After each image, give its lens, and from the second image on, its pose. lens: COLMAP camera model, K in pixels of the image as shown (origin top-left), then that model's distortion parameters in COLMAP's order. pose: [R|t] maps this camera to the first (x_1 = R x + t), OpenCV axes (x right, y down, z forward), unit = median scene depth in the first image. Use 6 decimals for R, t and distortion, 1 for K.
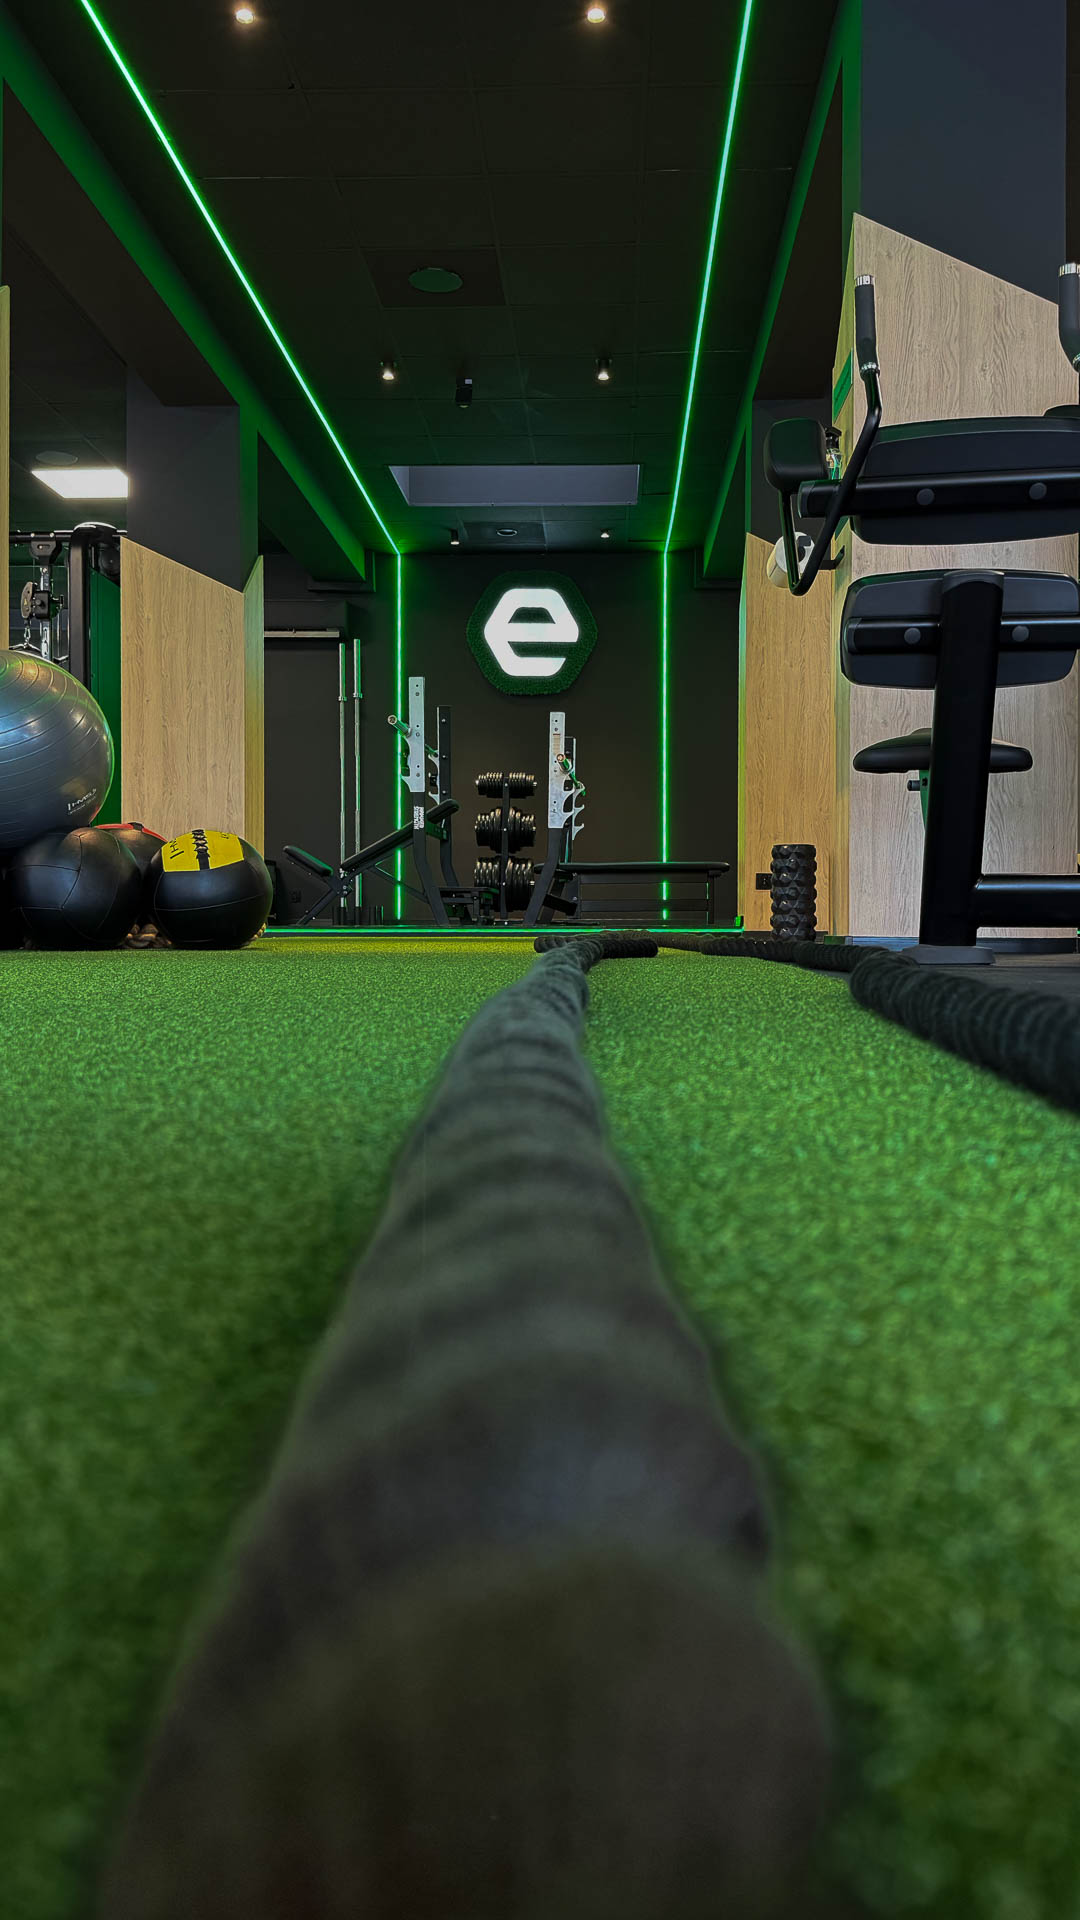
lens RADIAL K [[1350.5, 0, 540.0], [0, 1350.5, 960.0], [0, 0, 1]] dist [0.001372, 0.335648]
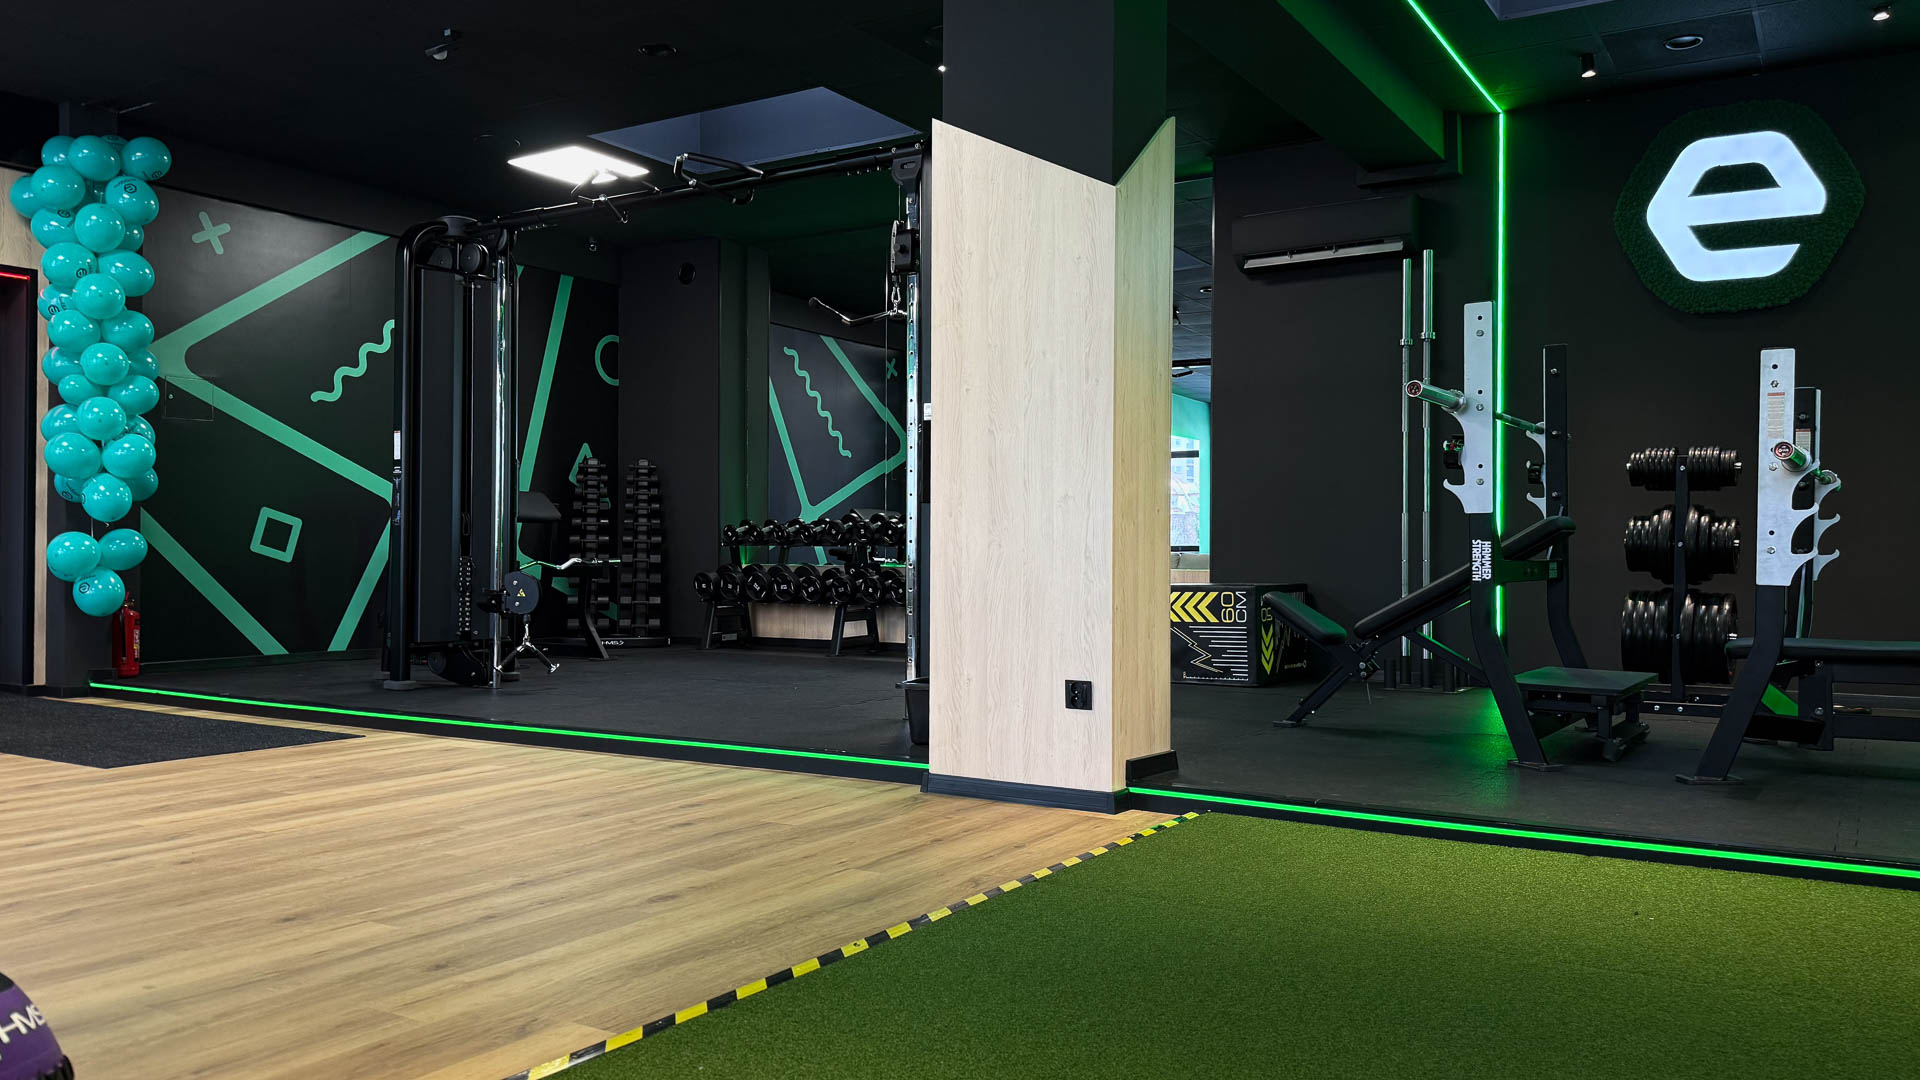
lens RADIAL K [[1417.6, 0, 985.0], [0, 1417.6, 541.9], [0, 0, 1]] dist [0.098220, -0.133562]
pose [[0.877943, -0.001843, -0.478761, 0.008474], [-0.020085, 0.998970, -0.040678, -0.066628], [0.478343, 0.045329, 0.877002, 0.310569]]
